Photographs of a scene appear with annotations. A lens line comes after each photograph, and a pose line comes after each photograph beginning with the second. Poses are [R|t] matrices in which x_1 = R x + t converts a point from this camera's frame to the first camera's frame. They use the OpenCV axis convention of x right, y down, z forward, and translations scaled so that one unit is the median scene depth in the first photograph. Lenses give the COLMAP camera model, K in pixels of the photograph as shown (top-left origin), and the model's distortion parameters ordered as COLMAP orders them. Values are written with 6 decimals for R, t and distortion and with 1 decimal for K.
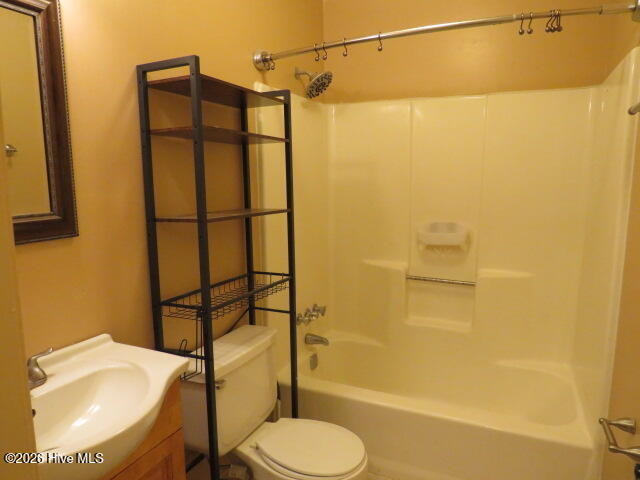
lens RADIAL K [[441.4, 0, 329.4], [0, 441.4, 239.3], [0, 0, 1]] dist [-0.039710, 0.000711]
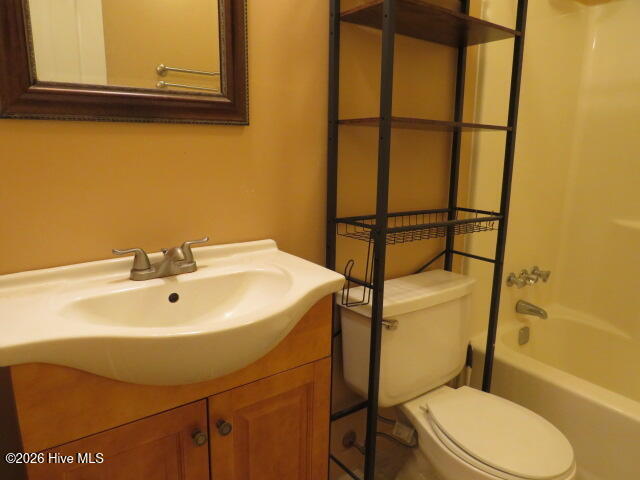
lens RADIAL K [[459.6, 0, 320.0], [0, 459.6, 240.0], [0, 0, 1]] dist [-0.027605, 0.002323]
pose [[0.868278, 0.127756, -0.479345, 0.030125], [-0.087978, 0.990609, 0.104656, 0.080665], [0.488214, -0.048699, 0.871364, 0.155547]]
